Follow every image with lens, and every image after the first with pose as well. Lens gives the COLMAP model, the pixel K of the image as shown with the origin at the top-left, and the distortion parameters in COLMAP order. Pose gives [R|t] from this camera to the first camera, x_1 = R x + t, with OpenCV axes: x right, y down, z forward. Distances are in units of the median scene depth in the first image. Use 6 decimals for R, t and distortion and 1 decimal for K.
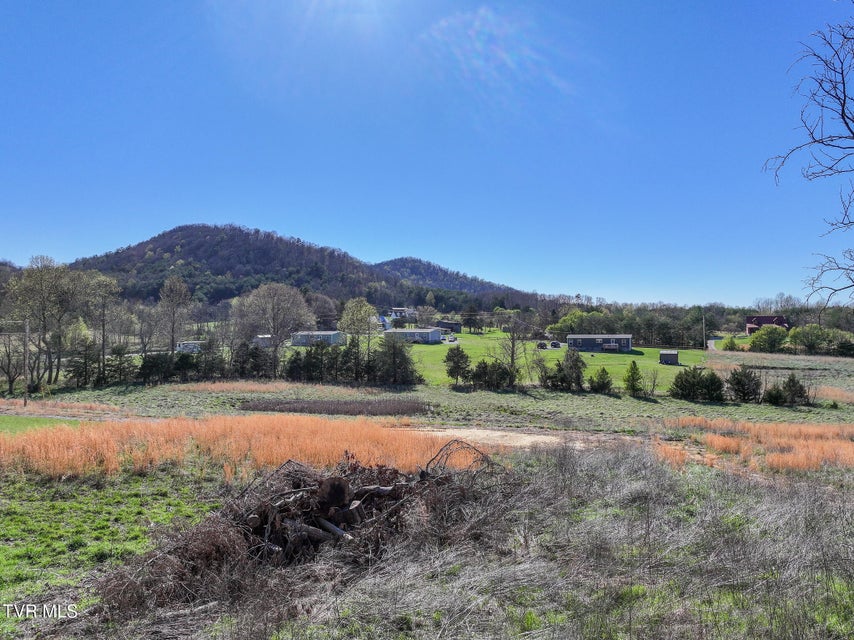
lens RADIAL K [[602.3, 0, 430.7], [0, 602.3, 322.7], [0, 0, 1]] dist [0.002065, 0.013858]
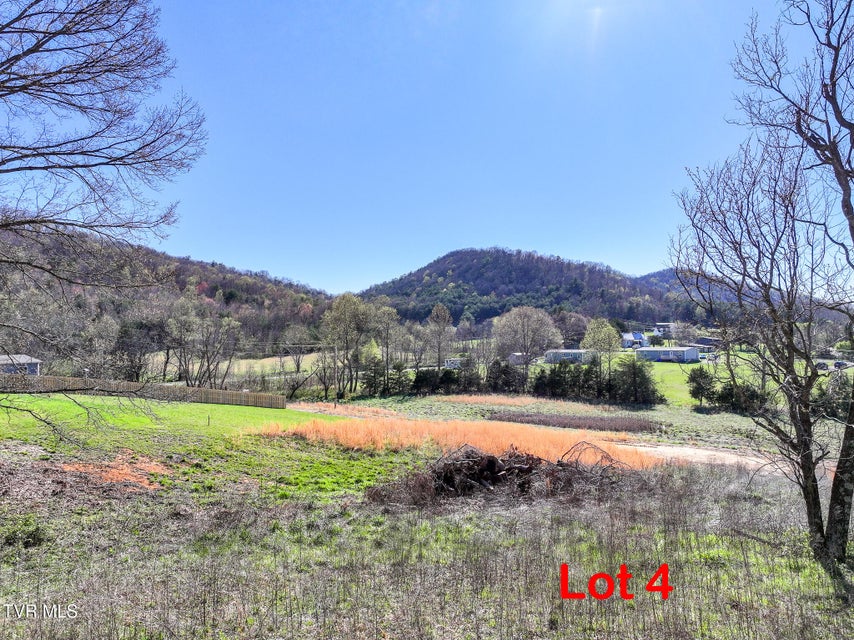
lens RADIAL K [[602.3, 0, 425.6], [0, 602.3, 320.5], [0, 0, 1]] dist [0.002065, 0.013858]
pose [[0.904348, -0.019963, -0.426328, 0.055868], [0.007664, 0.999504, -0.030543, -0.009562], [0.426726, 0.024354, 0.904053, -0.083812]]
